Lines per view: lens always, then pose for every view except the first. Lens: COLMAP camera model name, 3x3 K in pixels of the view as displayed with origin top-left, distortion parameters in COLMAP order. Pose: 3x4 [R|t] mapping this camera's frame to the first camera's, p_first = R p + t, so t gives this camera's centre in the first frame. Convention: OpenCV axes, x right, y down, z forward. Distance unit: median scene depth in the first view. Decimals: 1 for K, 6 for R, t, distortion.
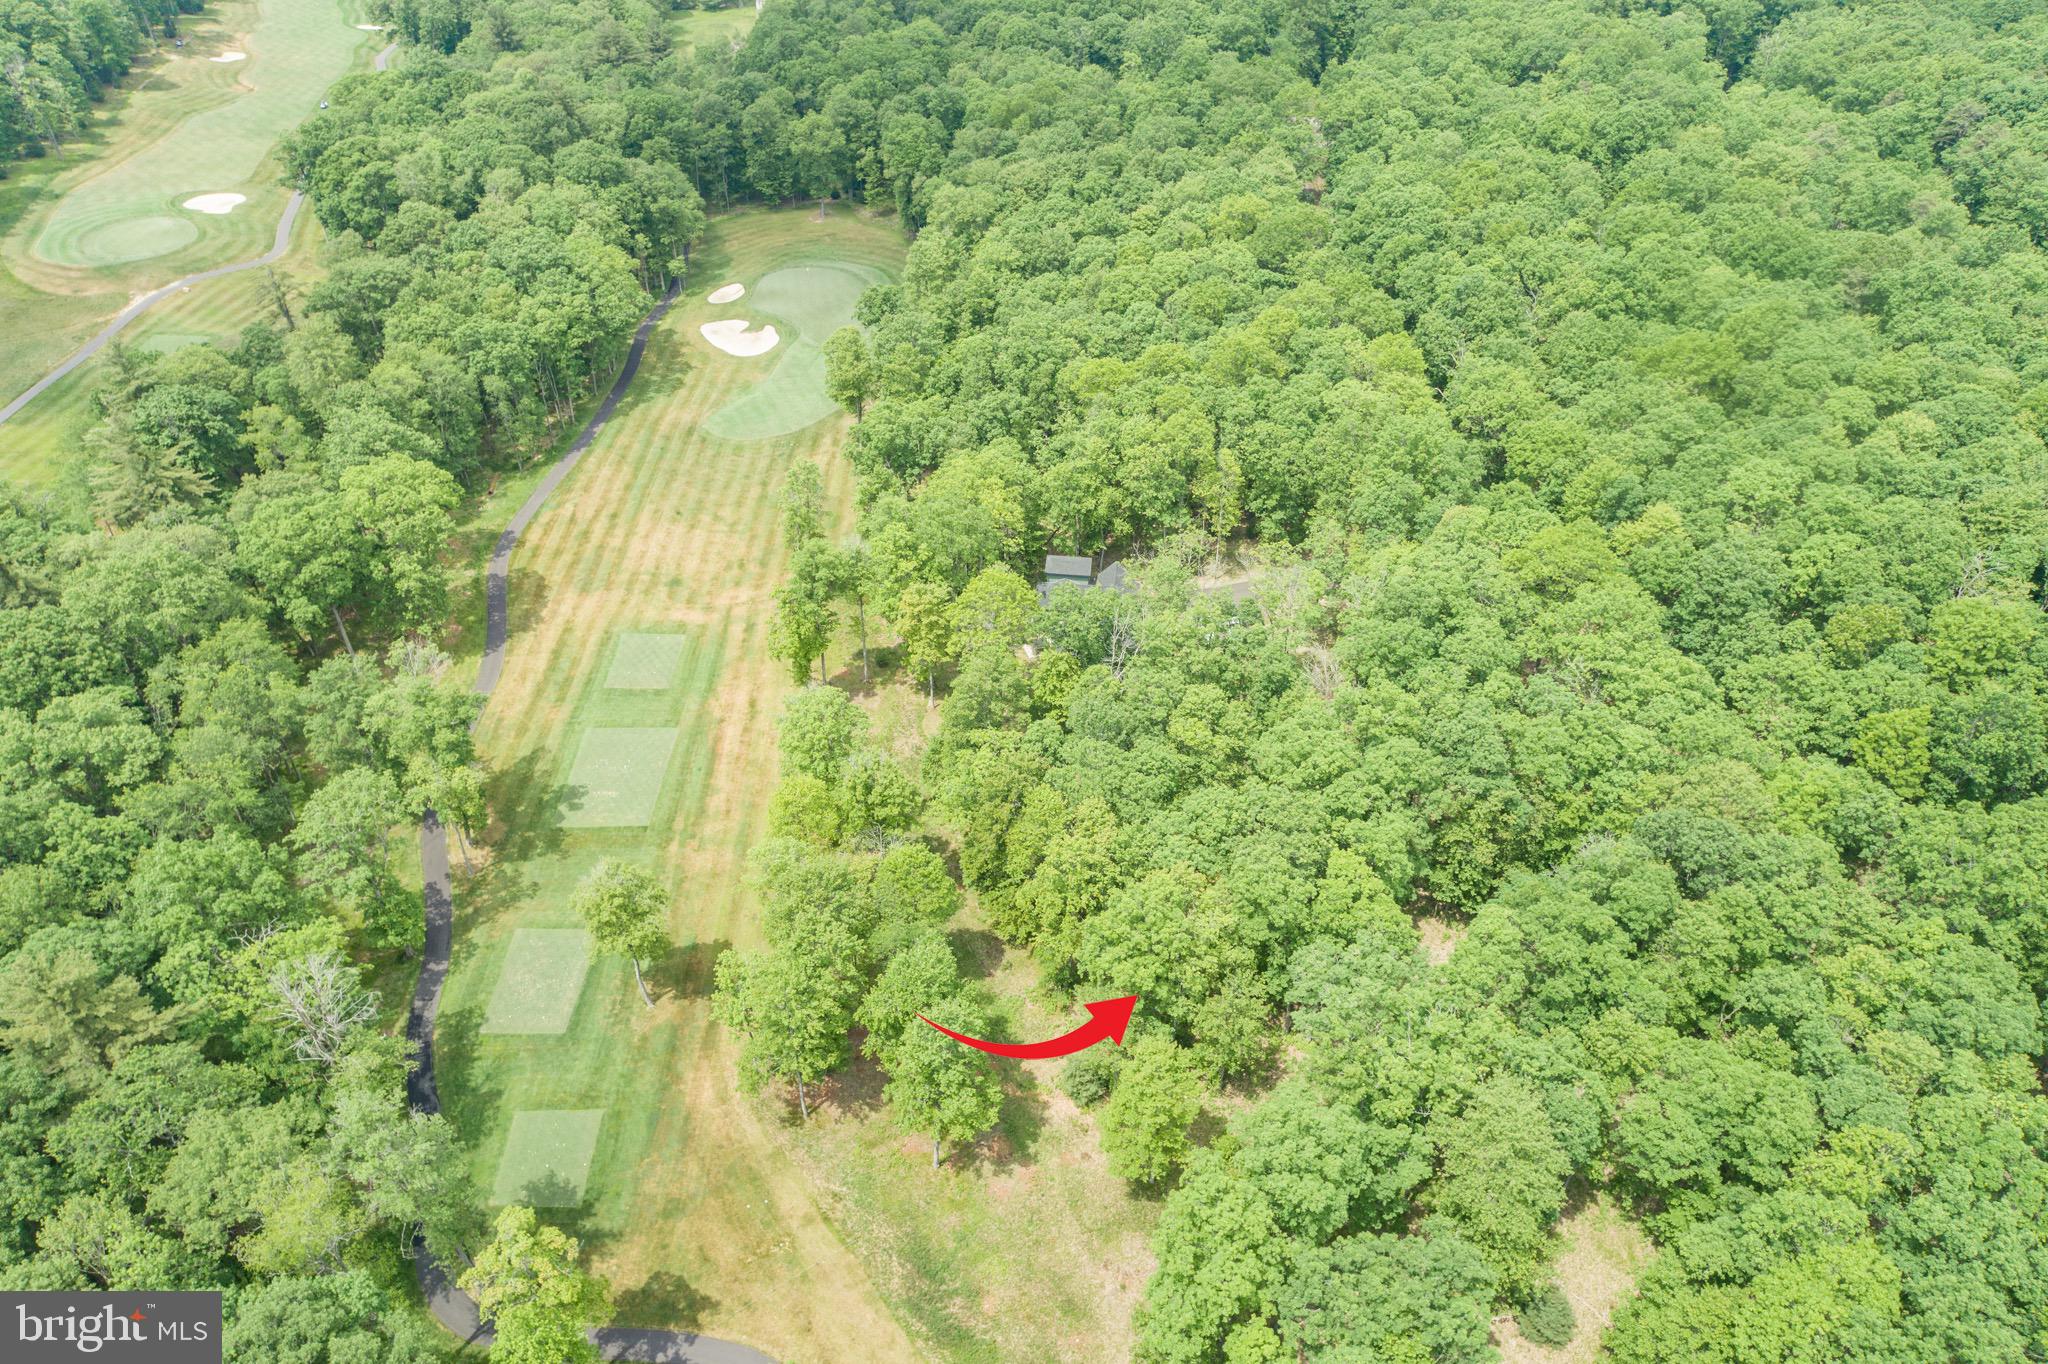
lens RADIAL K [[1395.1, 0, 1016.8], [0, 1395.1, 684.8], [0, 0, 1]] dist [-0.001162, 0.012129]
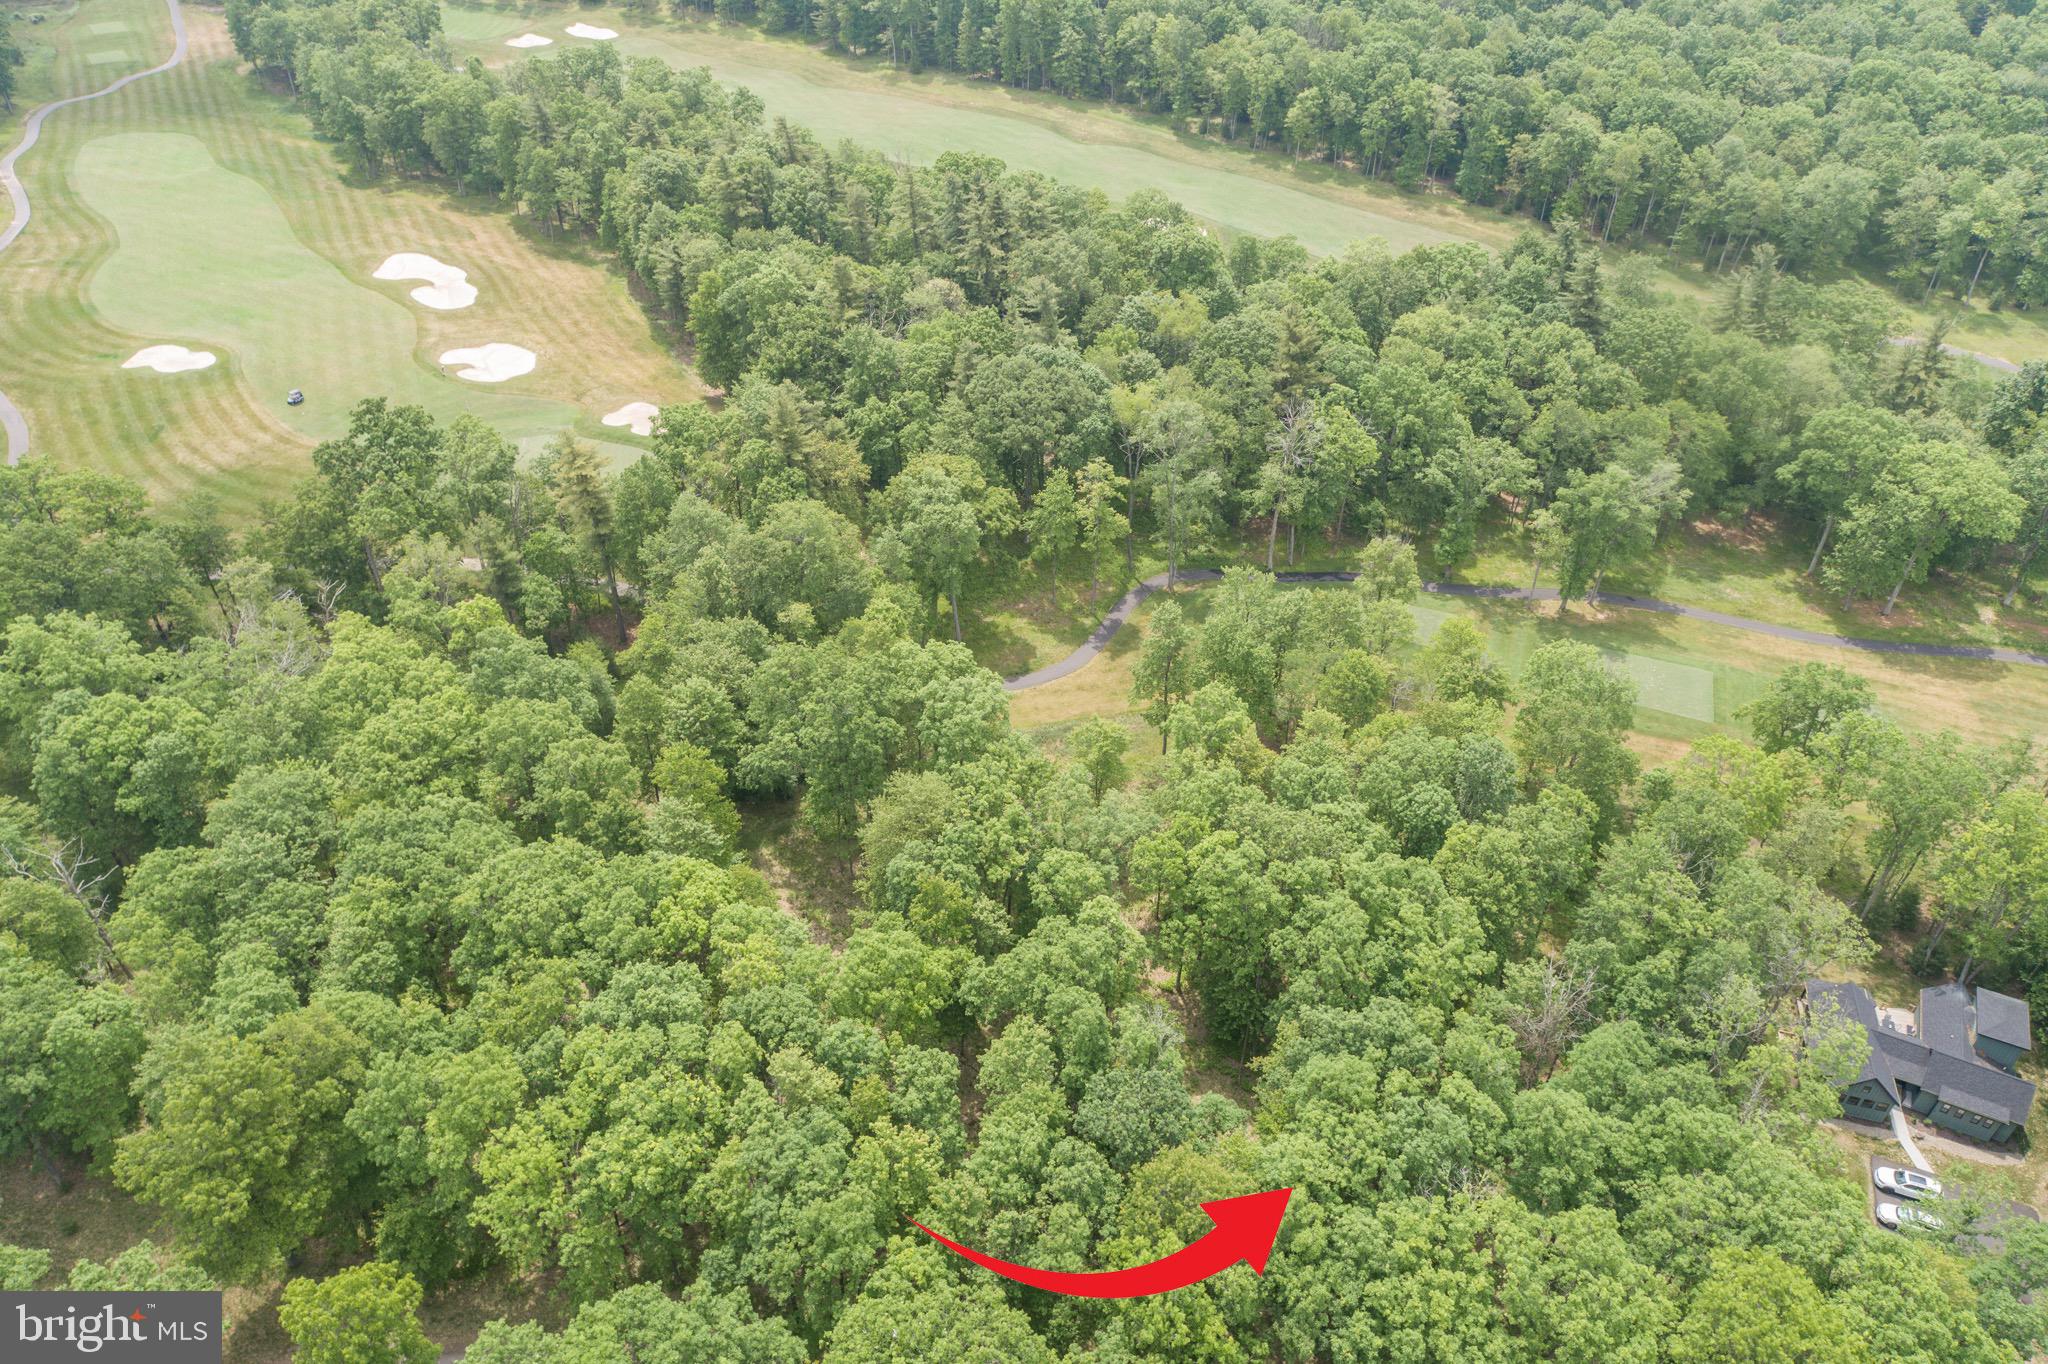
lens RADIAL K [[1395.1, 0, 1026.9], [0, 1395.1, 680.8], [0, 0, 1]] dist [-0.001162, 0.012129]
pose [[-0.368044, 0.565422, -0.738134, 0.559880], [-0.594047, 0.467720, 0.654481, -0.292363], [0.715298, 0.679364, 0.163745, 0.377750]]
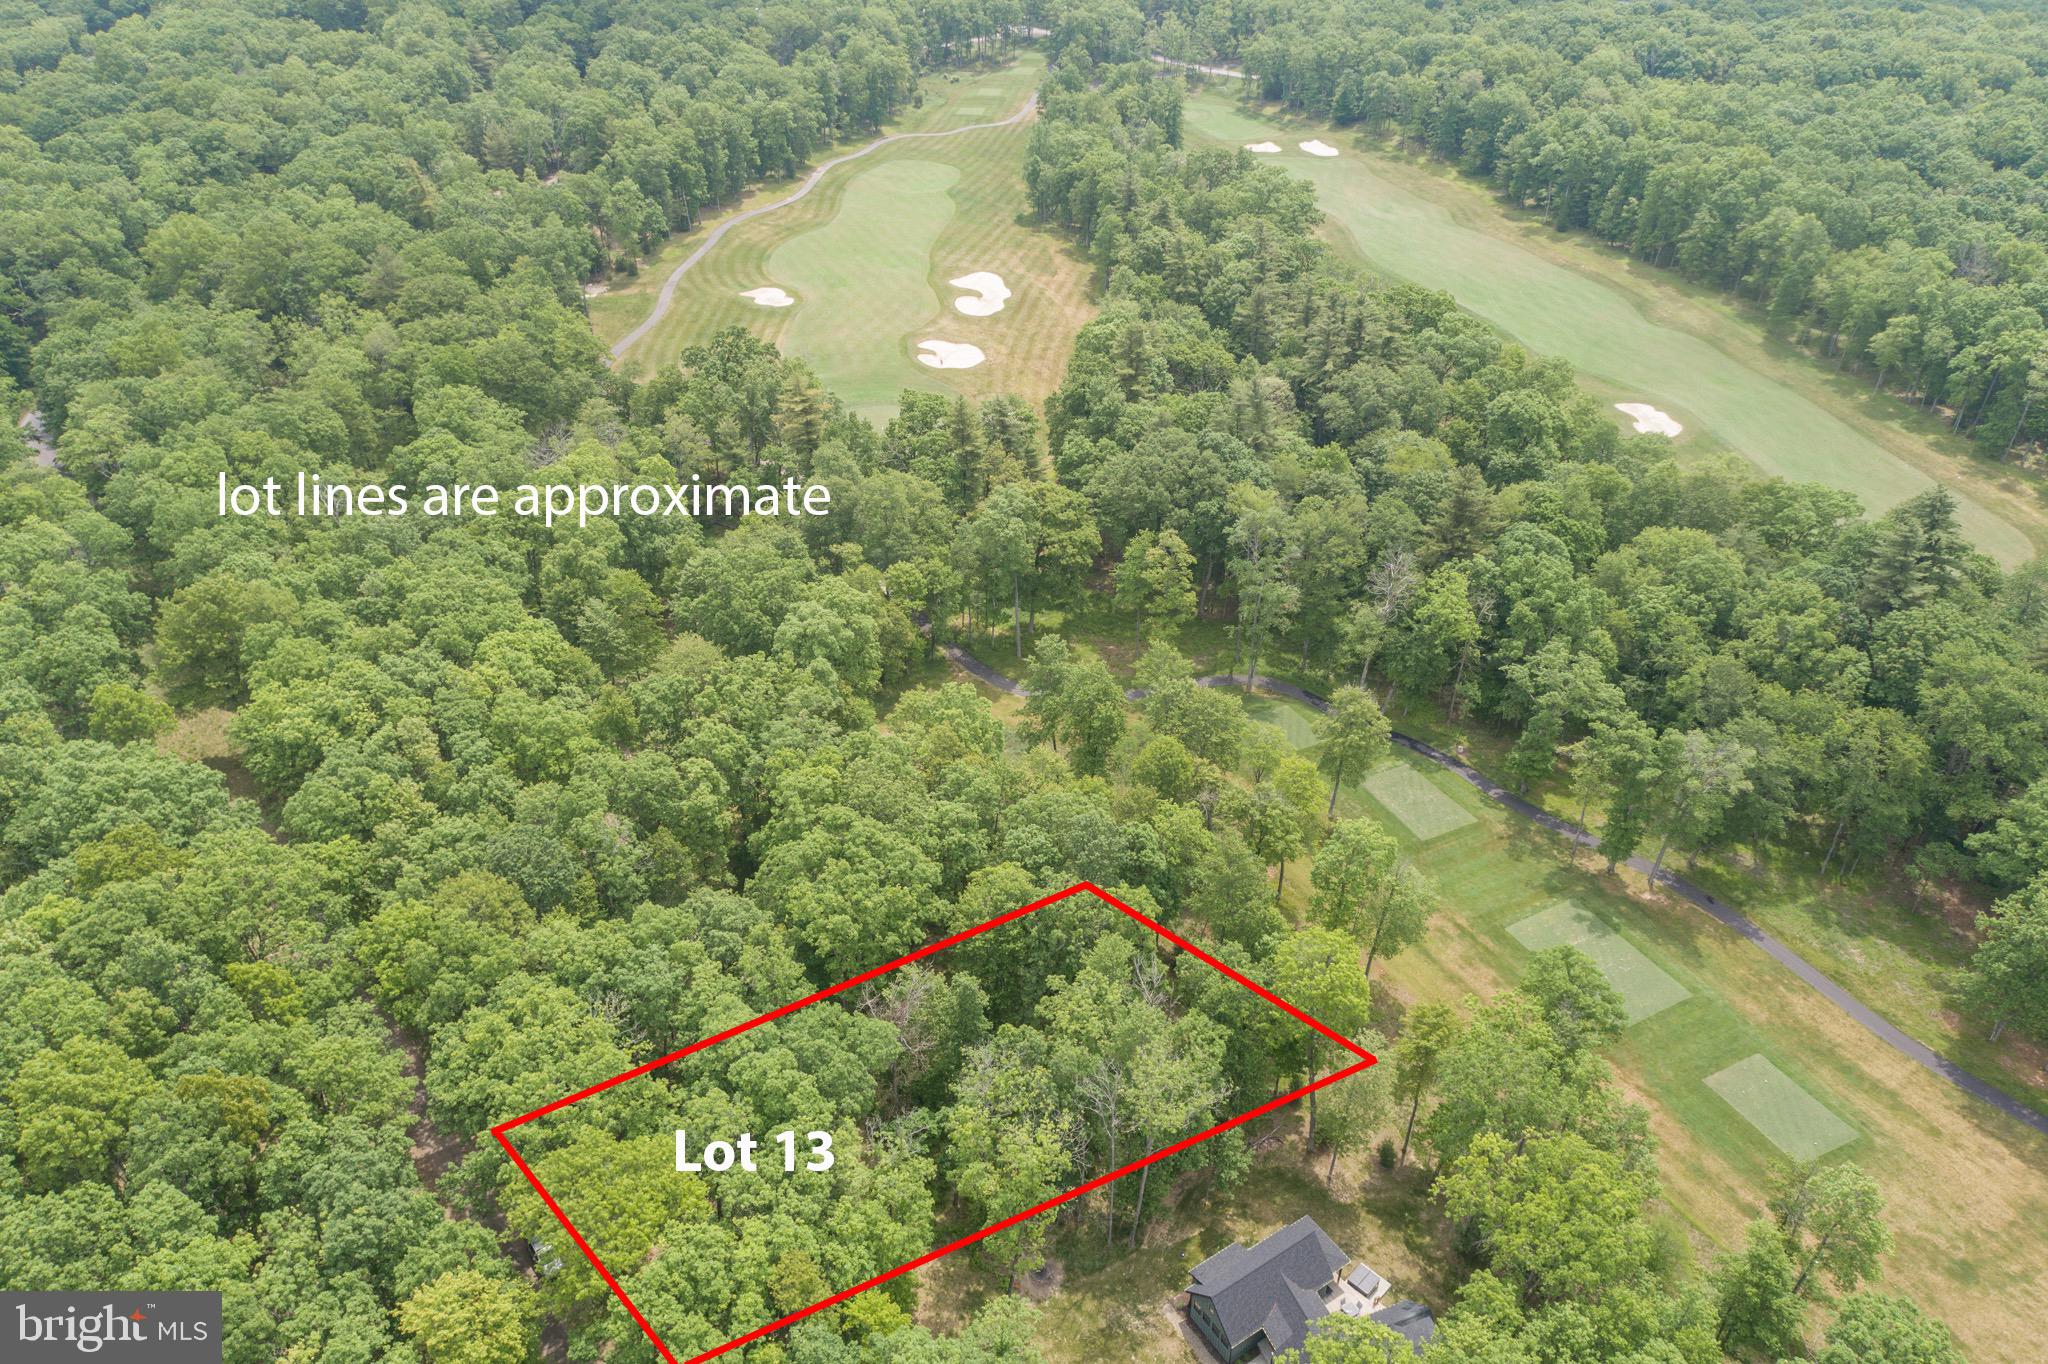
lens RADIAL K [[1395.1, 0, 1018.6], [0, 1395.1, 678.7], [0, 0, 1]] dist [-0.001162, 0.012129]
pose [[-0.892306, 0.237982, -0.383607, 0.304816], [-0.292308, 0.342971, 0.892708, -0.583685], [0.344015, 0.908700, -0.236471, 0.728321]]
